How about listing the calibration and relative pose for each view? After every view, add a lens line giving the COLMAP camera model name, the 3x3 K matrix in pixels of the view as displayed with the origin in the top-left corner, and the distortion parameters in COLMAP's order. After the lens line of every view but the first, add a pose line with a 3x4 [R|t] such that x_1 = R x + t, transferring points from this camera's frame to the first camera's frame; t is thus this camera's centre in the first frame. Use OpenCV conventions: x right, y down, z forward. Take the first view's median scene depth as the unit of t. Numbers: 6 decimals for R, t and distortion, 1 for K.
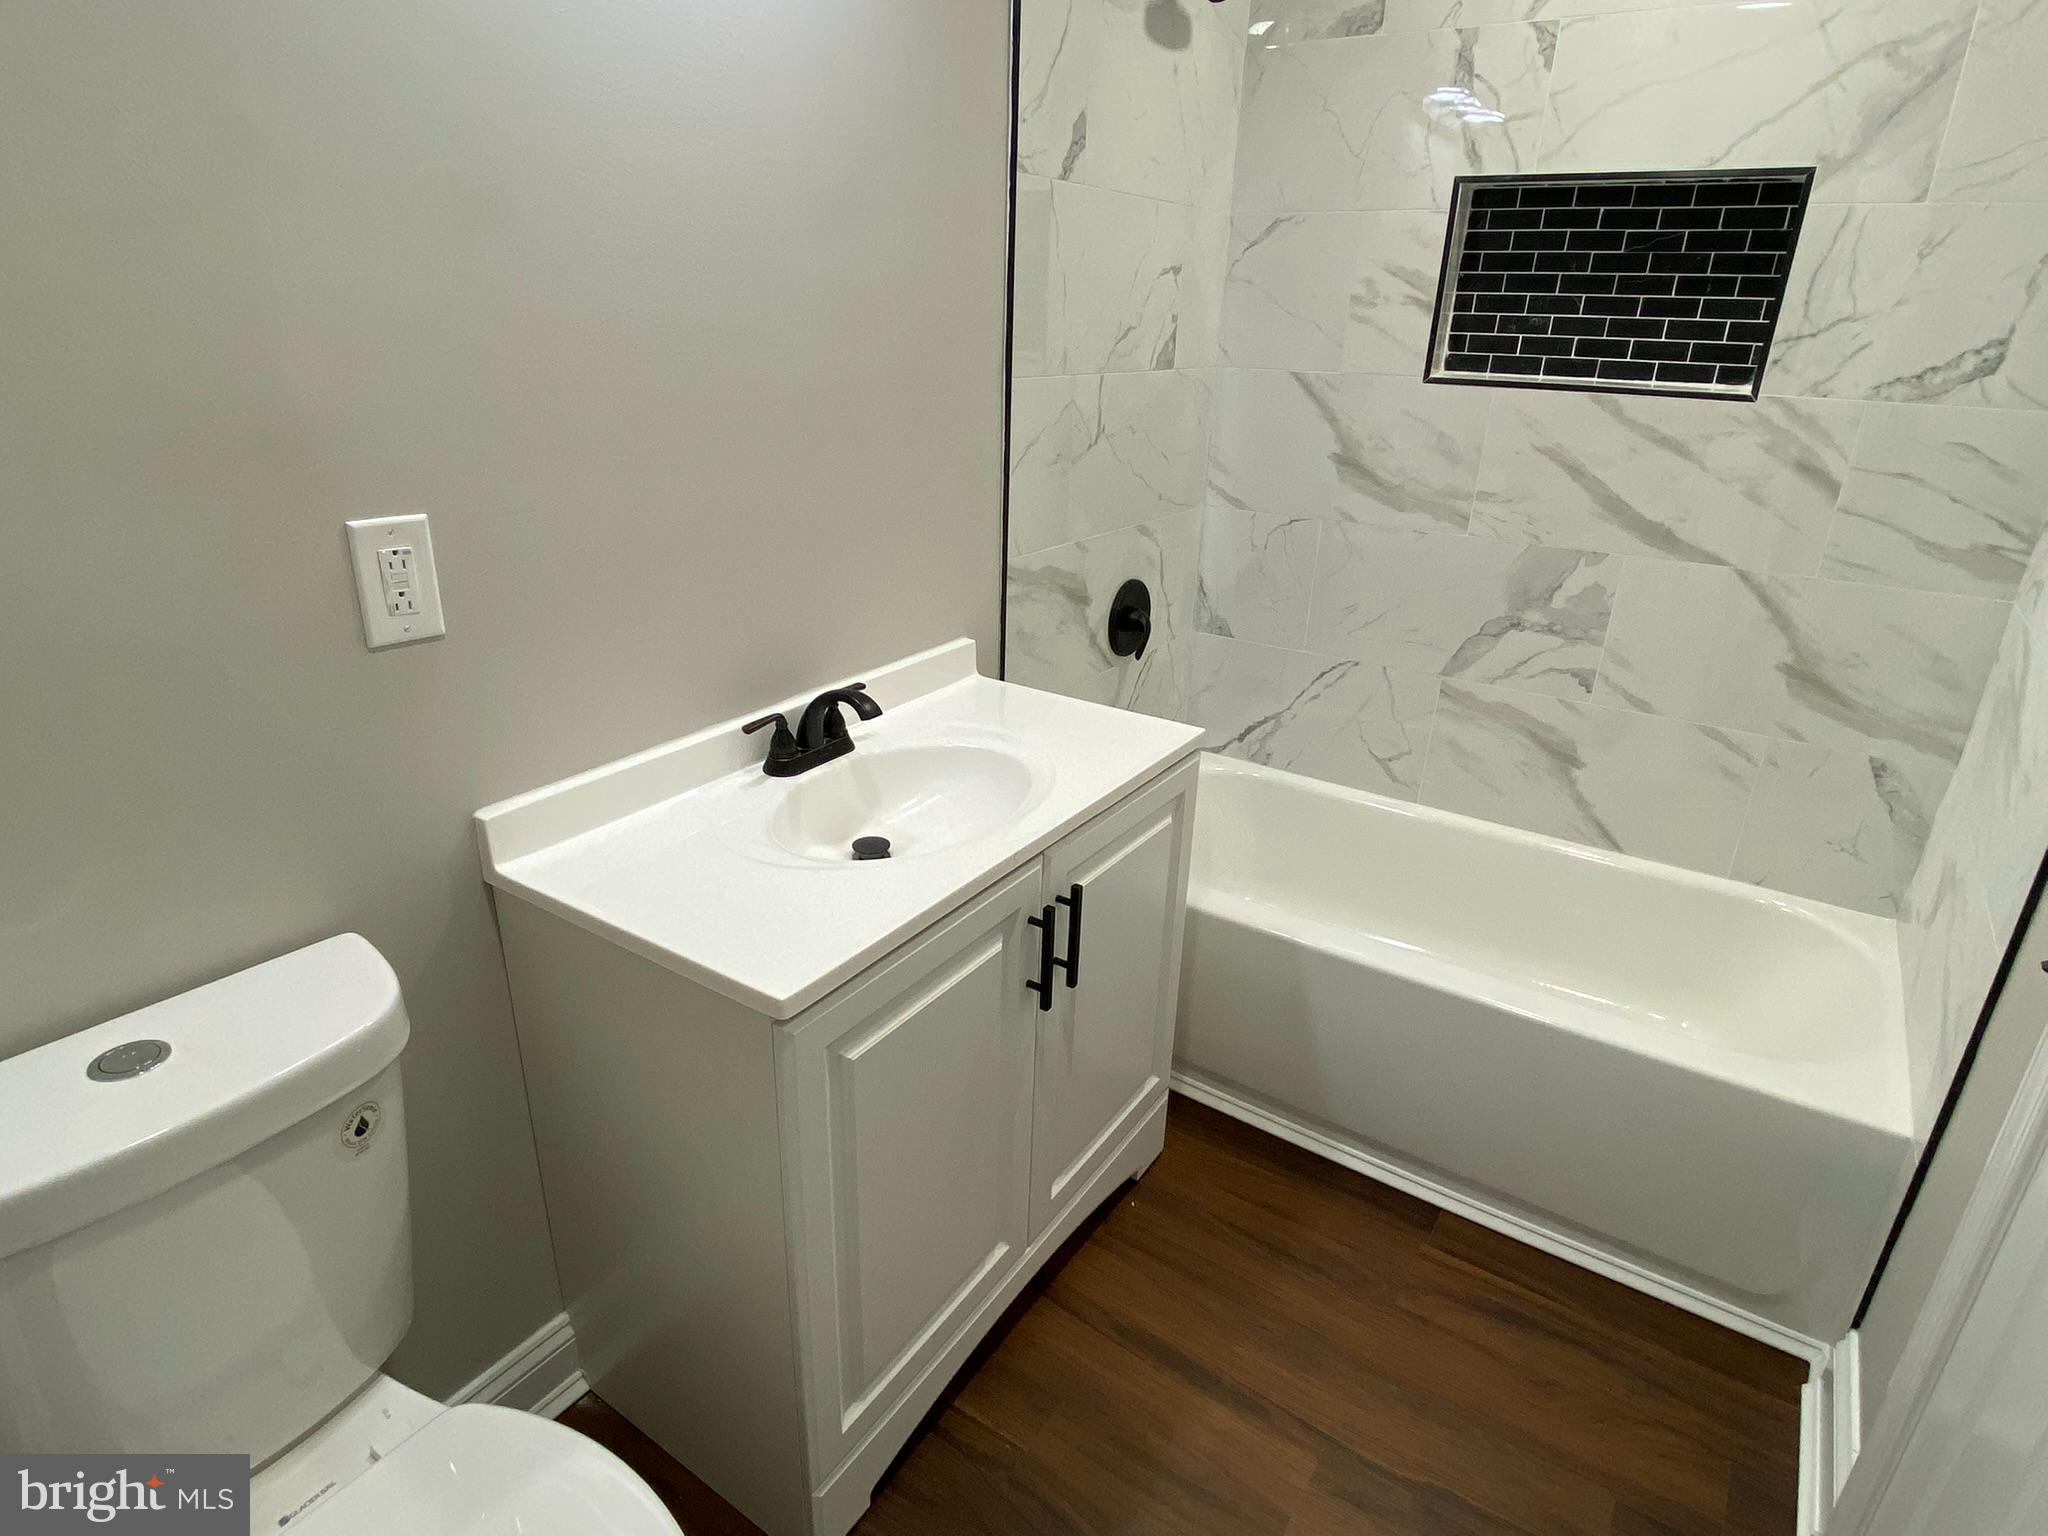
lens RADIAL K [[1113.6, 0, 1014.9], [0, 1113.6, 776.9], [0, 0, 1]] dist [0.045265, -0.039693]
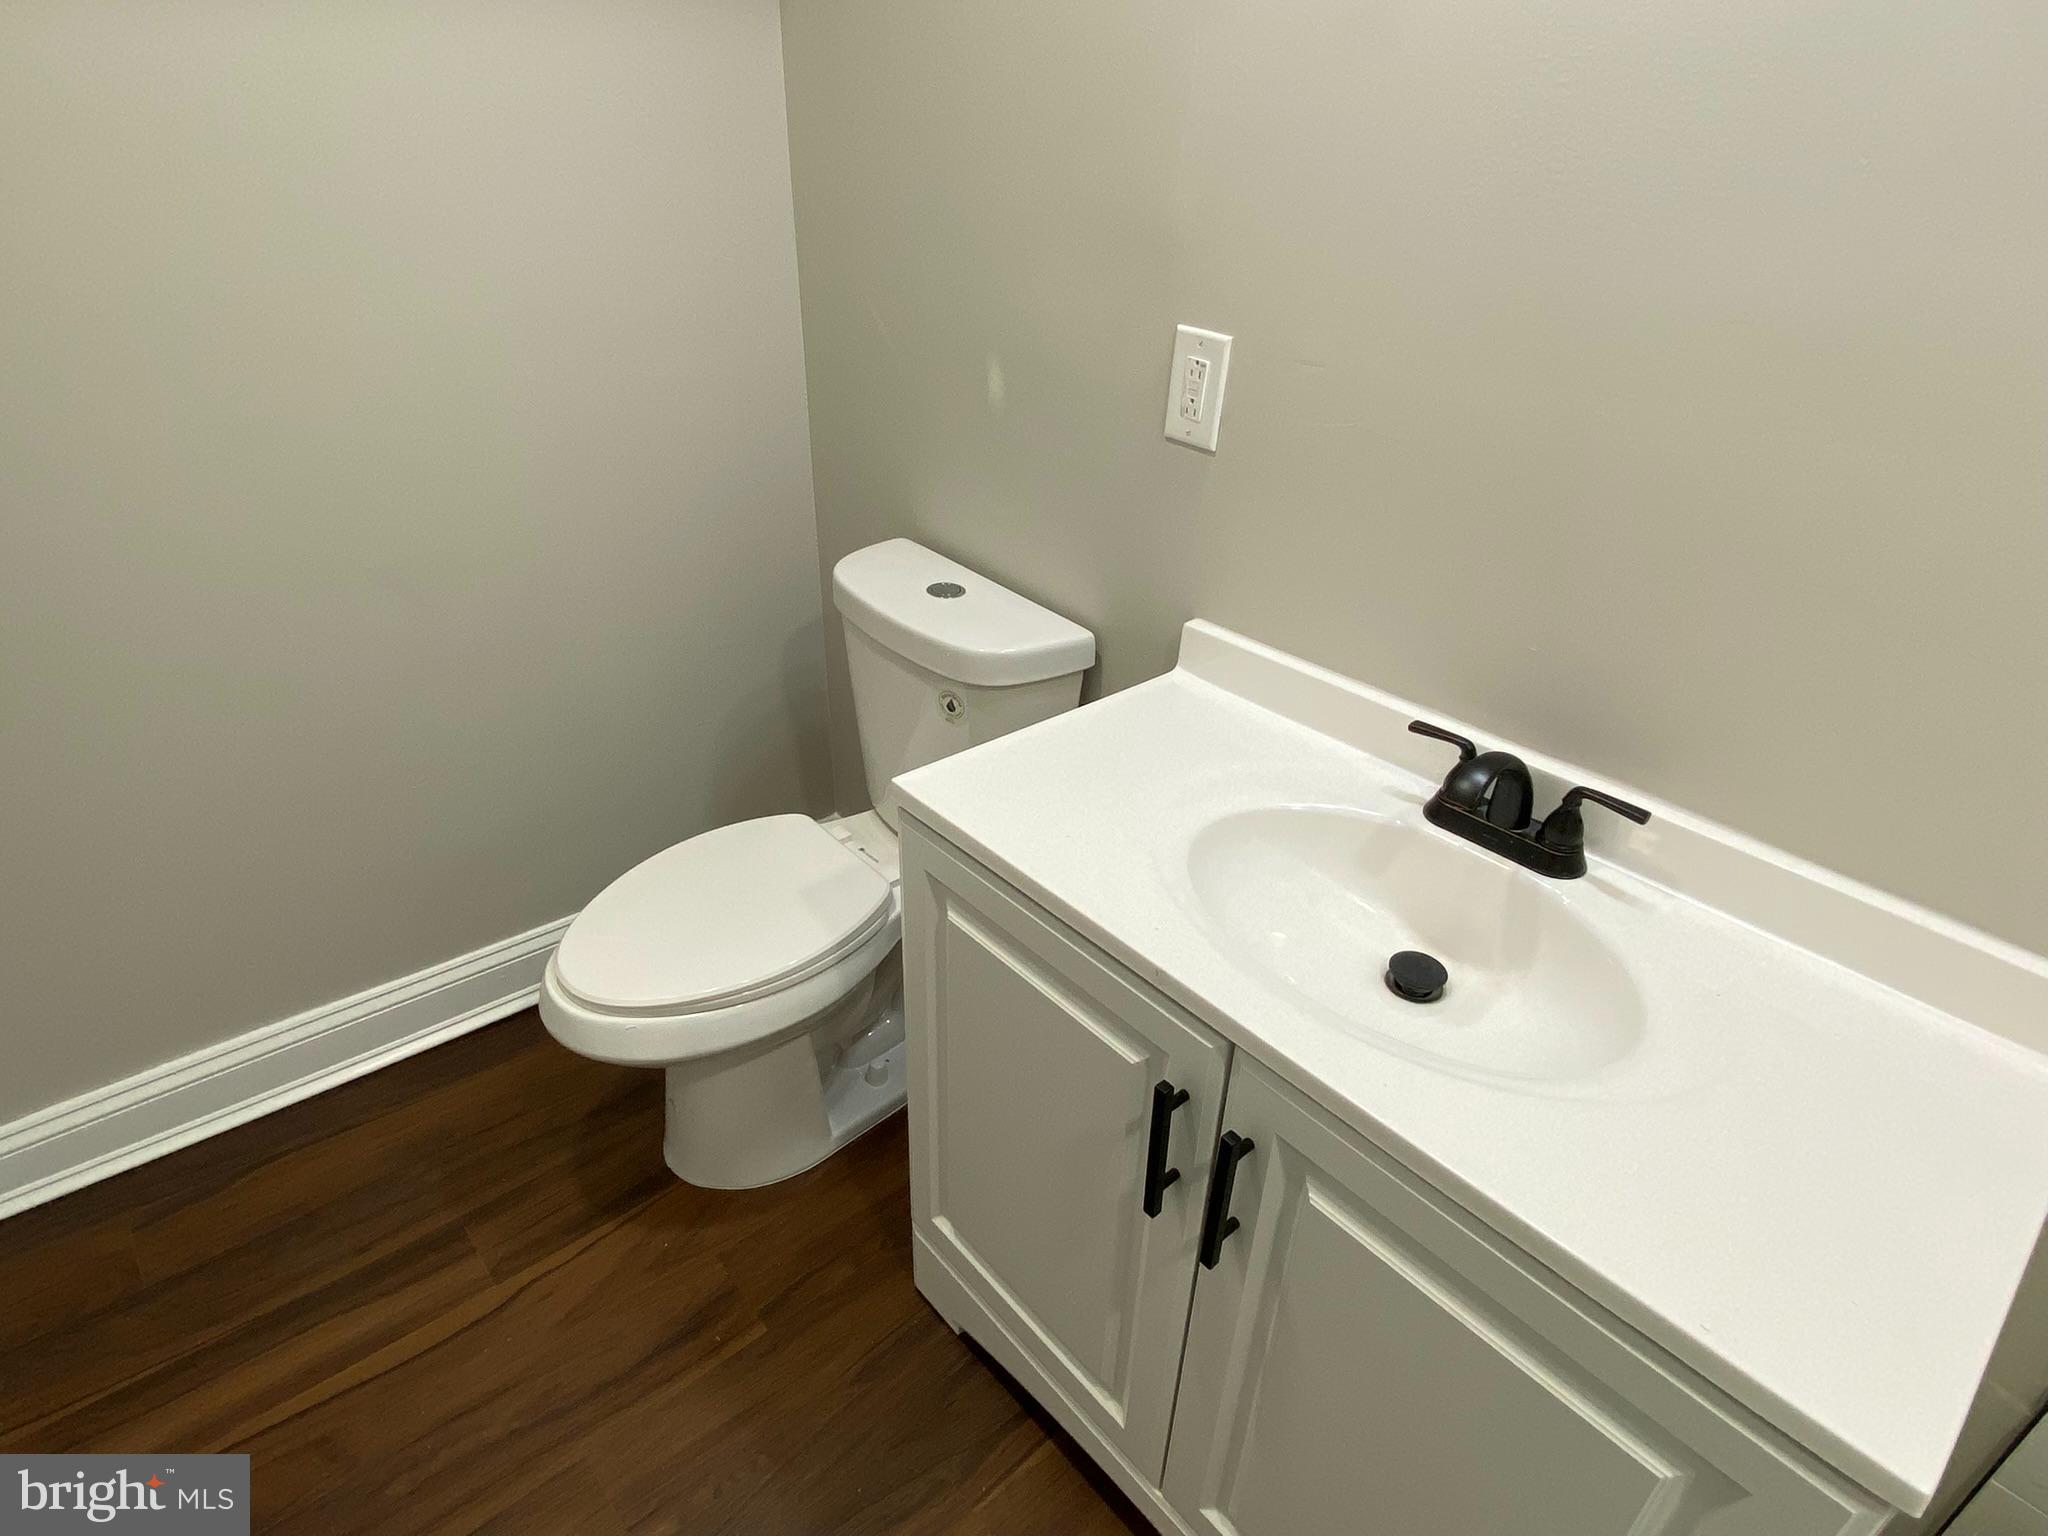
lens RADIAL K [[1113.6, 0, 1014.9], [0, 1113.6, 776.9], [0, 0, 1]] dist [0.045265, -0.039693]
pose [[-0.248900, 0.465475, -0.849342, 0.580500], [-0.410848, 0.743387, 0.527807, -0.360948], [0.877071, 0.480321, 0.006210, 0.904766]]
